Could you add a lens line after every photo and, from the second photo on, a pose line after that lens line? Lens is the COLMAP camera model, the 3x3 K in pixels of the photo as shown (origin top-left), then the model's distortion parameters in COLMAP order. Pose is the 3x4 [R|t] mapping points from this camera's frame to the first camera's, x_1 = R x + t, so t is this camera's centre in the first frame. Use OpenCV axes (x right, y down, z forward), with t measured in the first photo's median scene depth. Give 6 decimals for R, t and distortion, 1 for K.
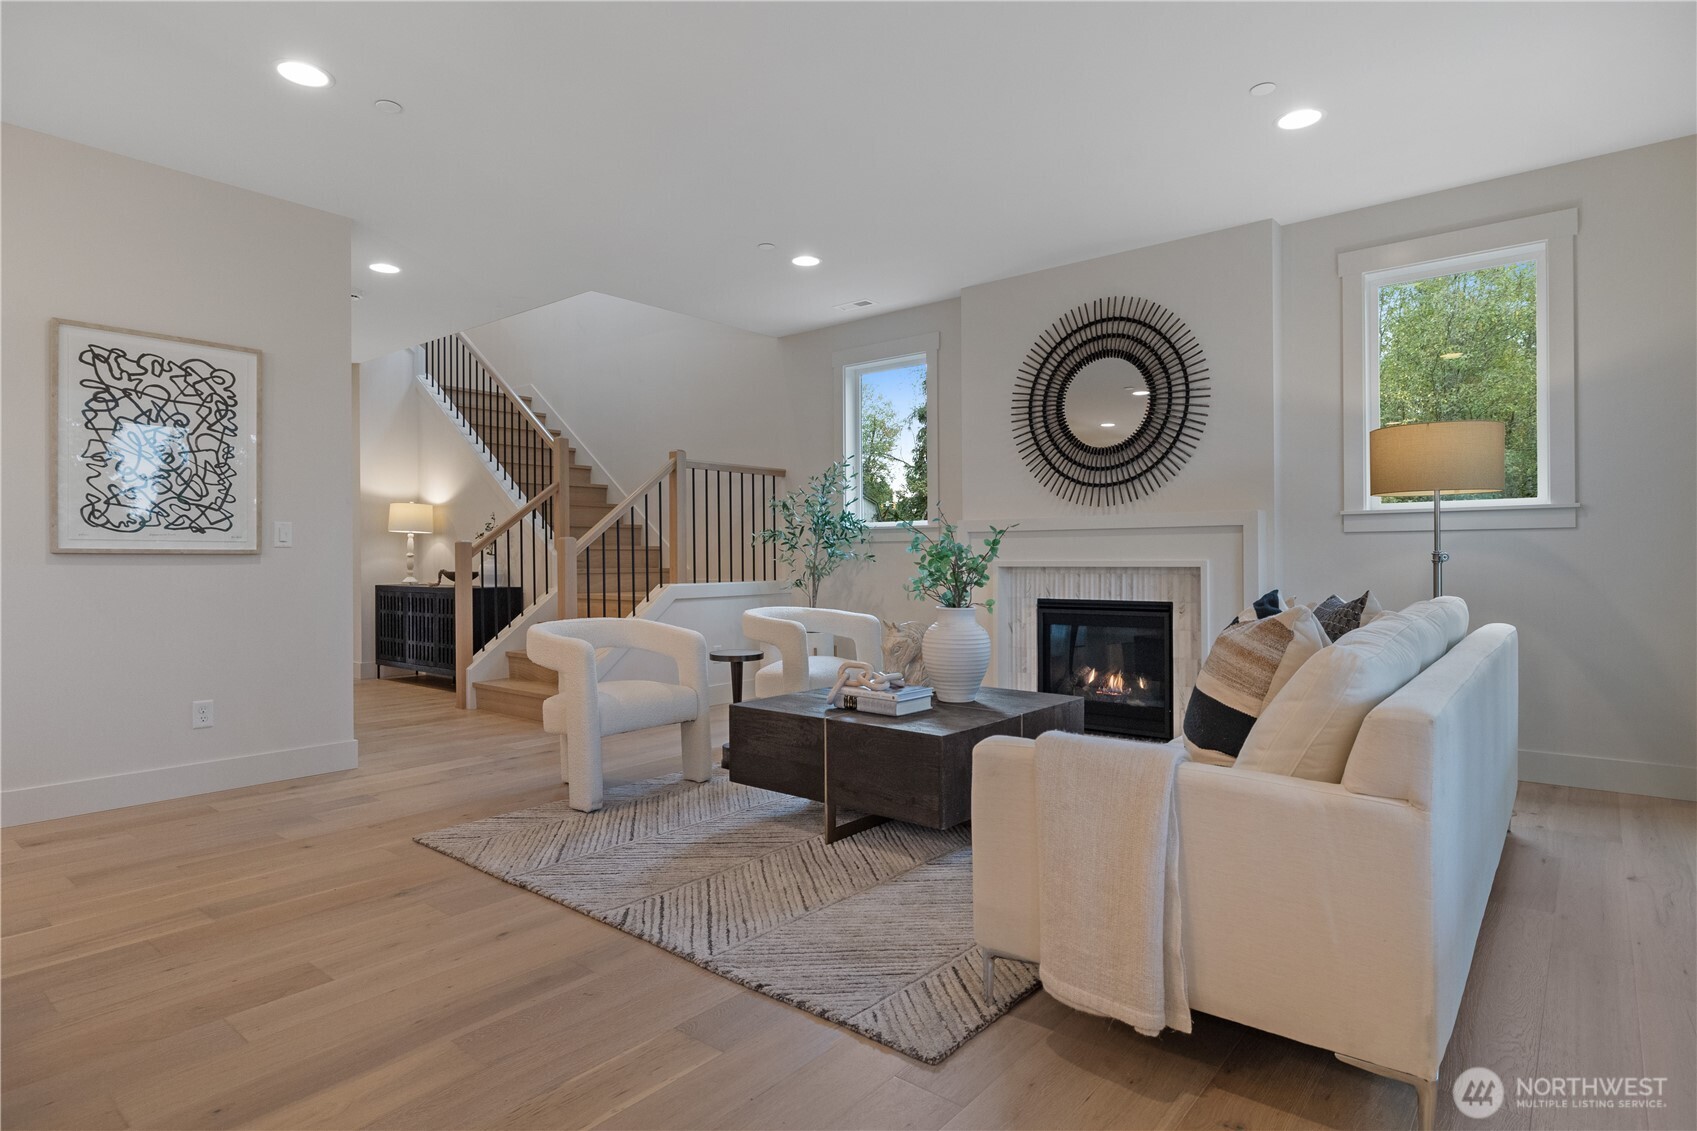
lens RADIAL K [[917.8, 0, 842.5], [0, 917.8, 558.0], [0, 0, 1]] dist [-0.009627, 0.004524]
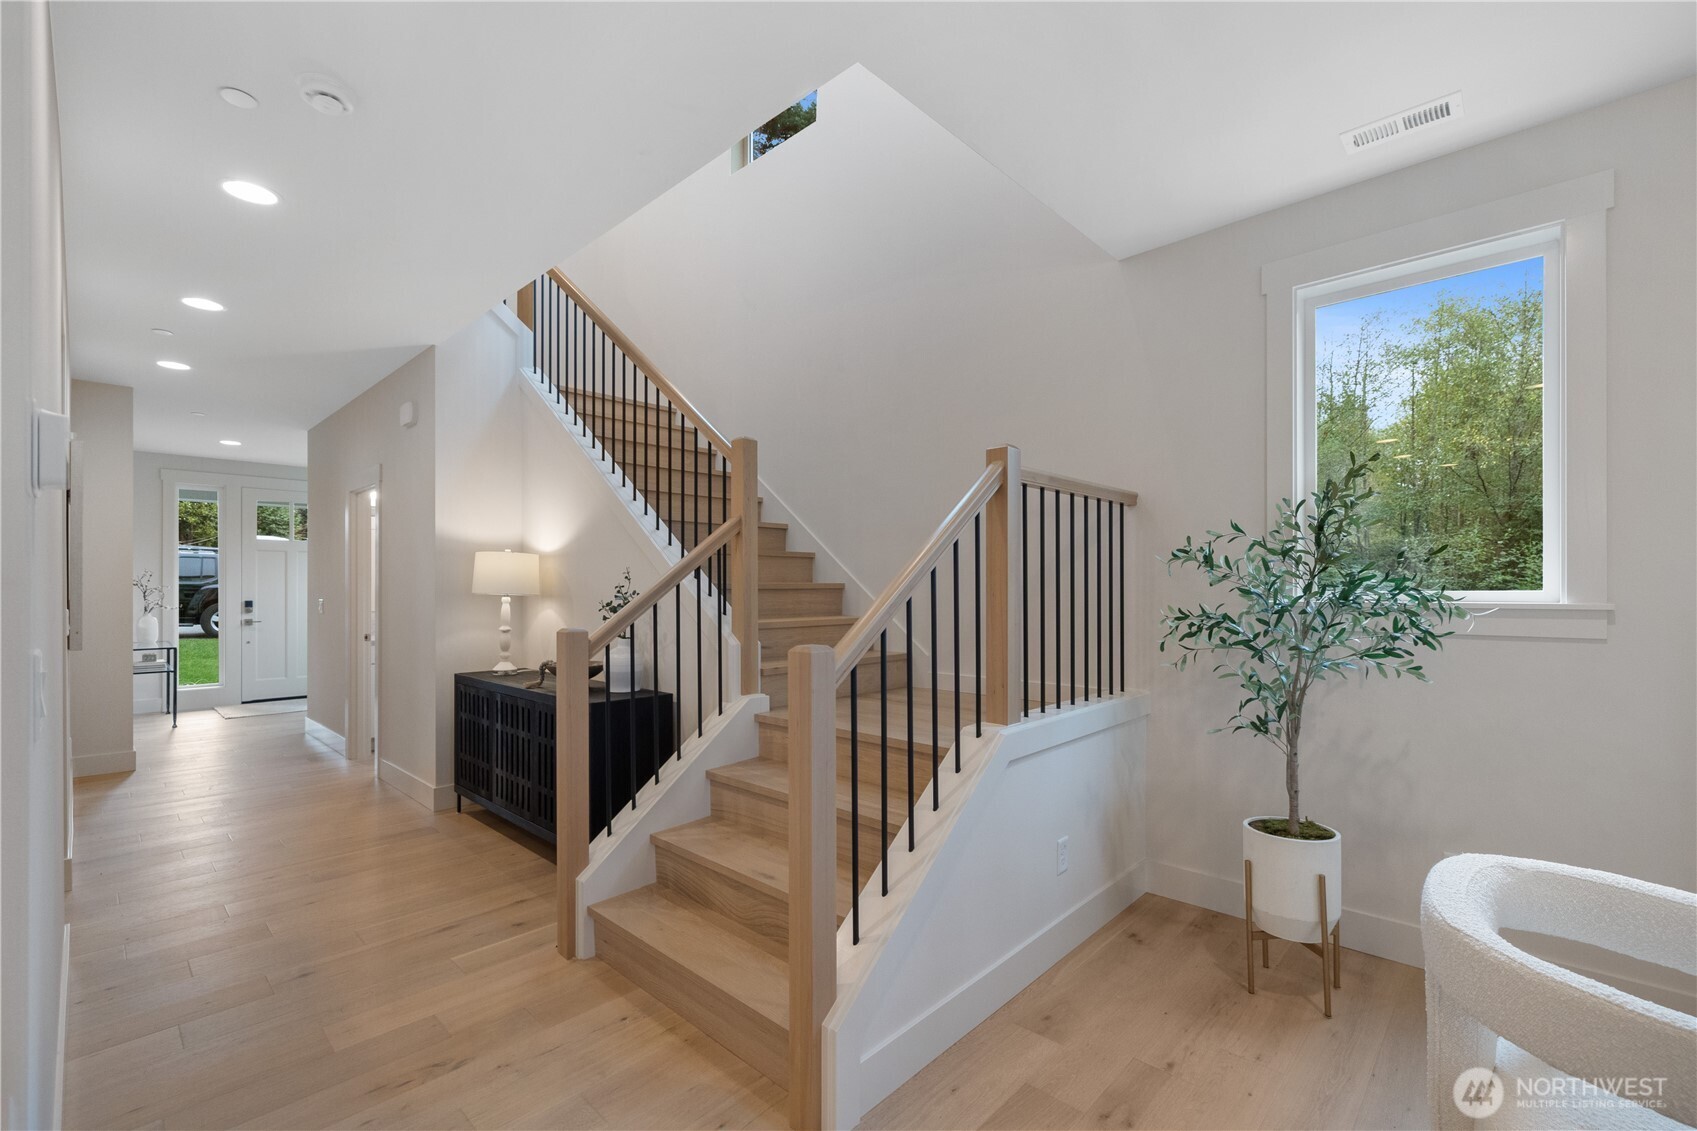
lens RADIAL K [[727.5, 0, 842.5], [0, 727.5, 574.2], [0, 0, 1]] dist [0.000258, -0.001564]
pose [[0.997528, 0.000517, -0.070262, -0.279935], [-0.001723, 0.999852, -0.017097, -0.052140], [0.070243, 0.017176, 0.997382, 0.721669]]
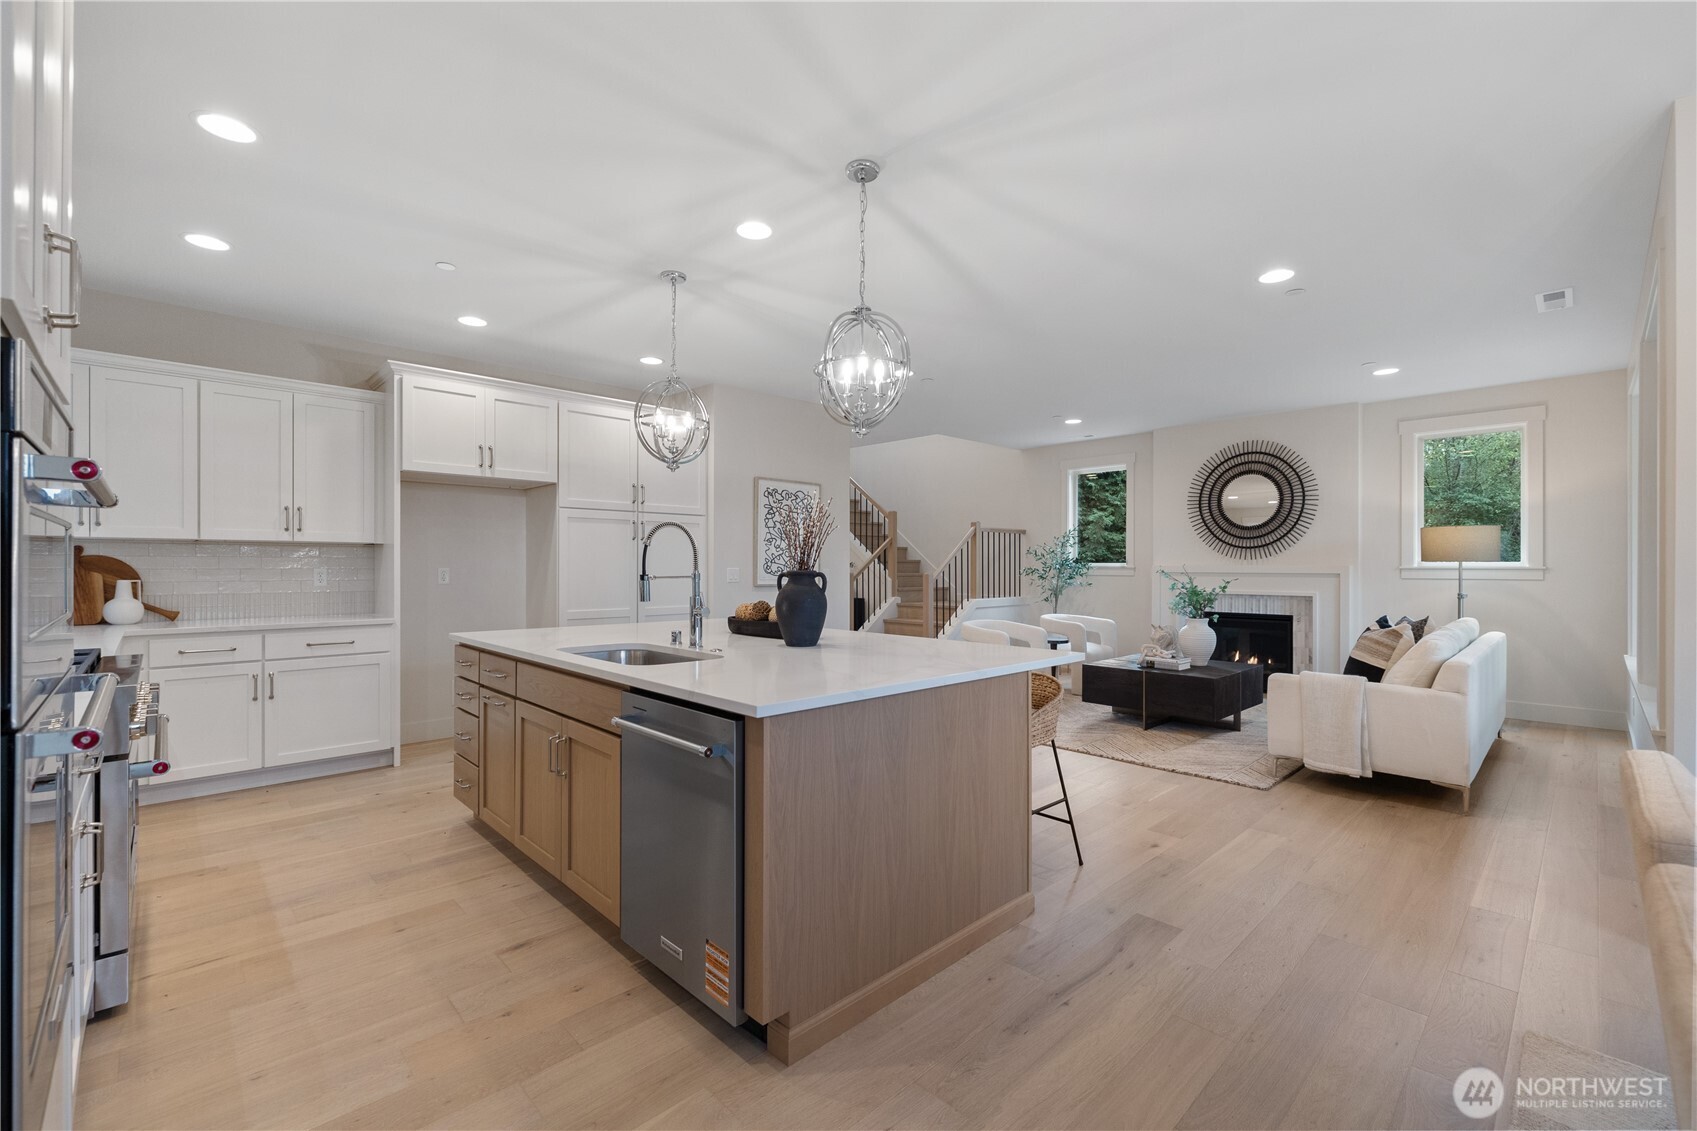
lens RADIAL K [[727.5, 0, 838.1], [0, 727.5, 564.9], [0, 0, 1]] dist [0.000258, -0.001564]
pose [[0.992982, 0.007891, -0.118003, -0.324817], [-0.008141, 0.999966, -0.001643, -0.037557], [0.117986, 0.002592, 0.993012, -0.463525]]
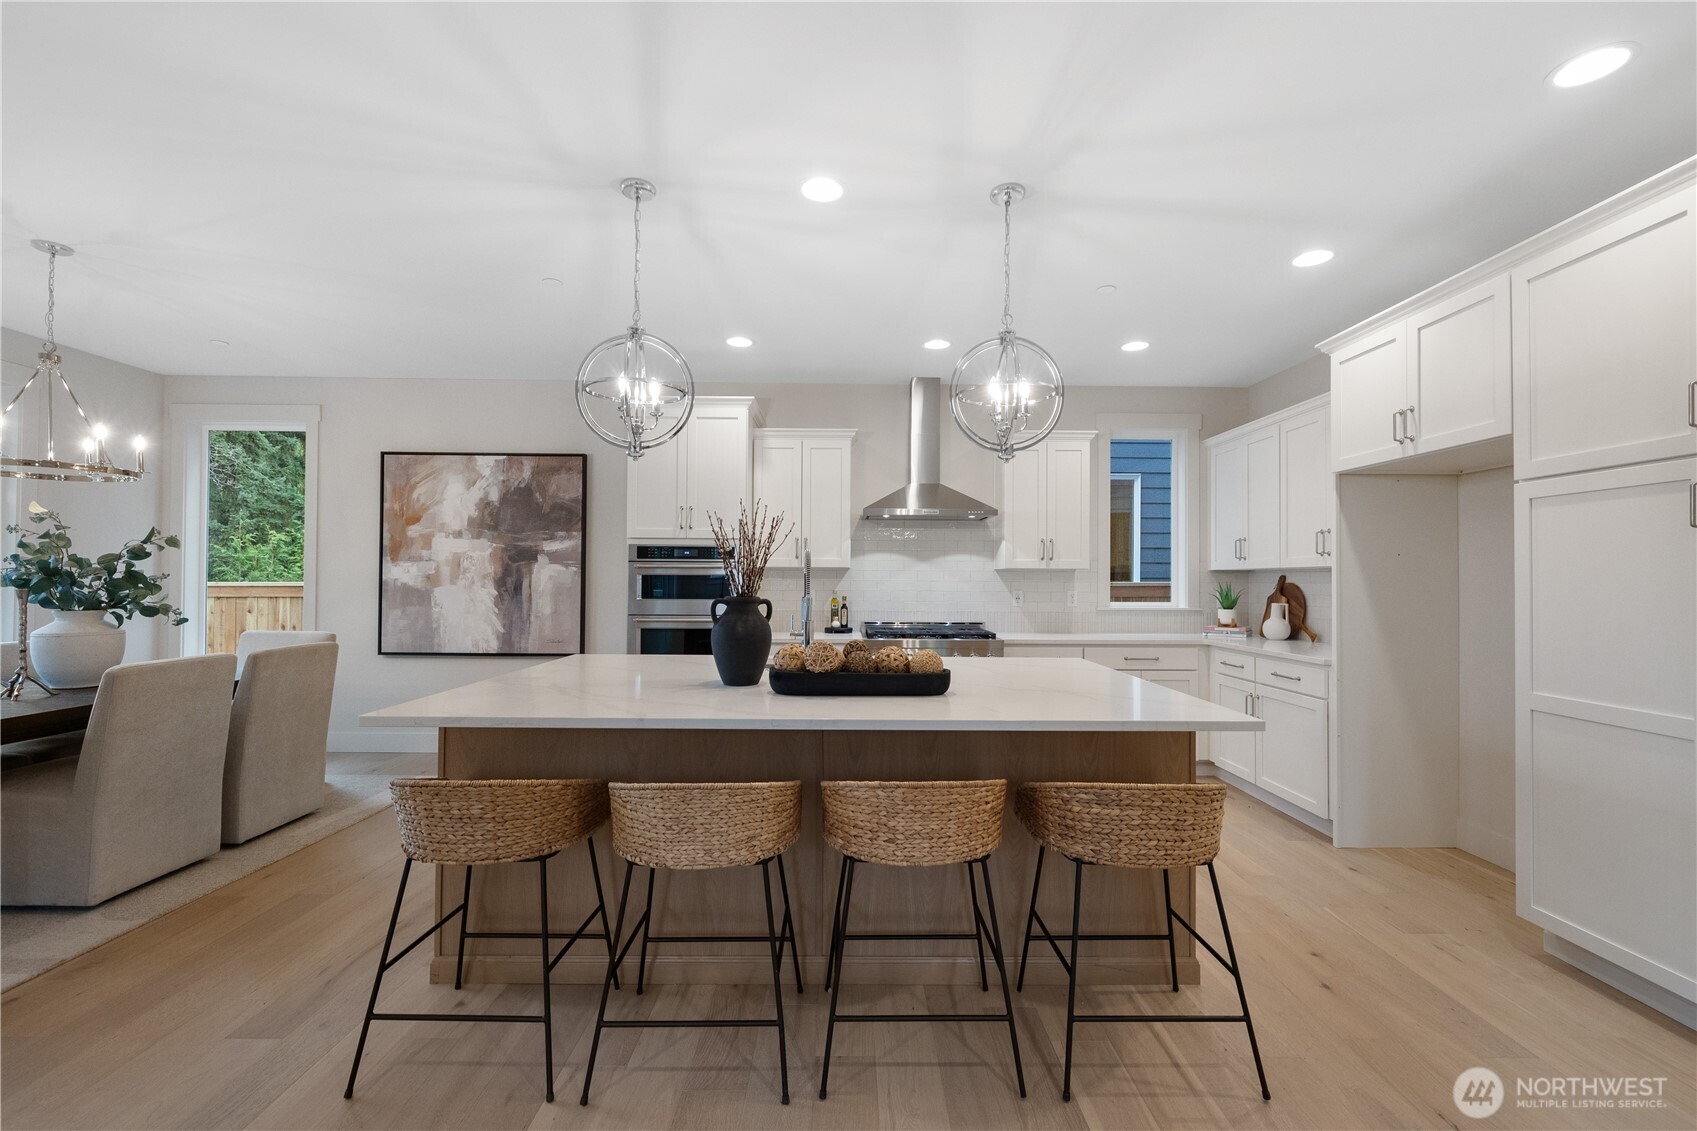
lens RADIAL K [[727.5, 0, 853.1], [0, 727.5, 571.6], [0, 0, 1]] dist [0.000258, -0.001564]
pose [[-0.760004, -0.010200, -0.649839, 0.192887], [-0.007514, 0.999948, -0.006907, -0.063598], [0.649875, -0.000367, -0.760041, 2.608542]]
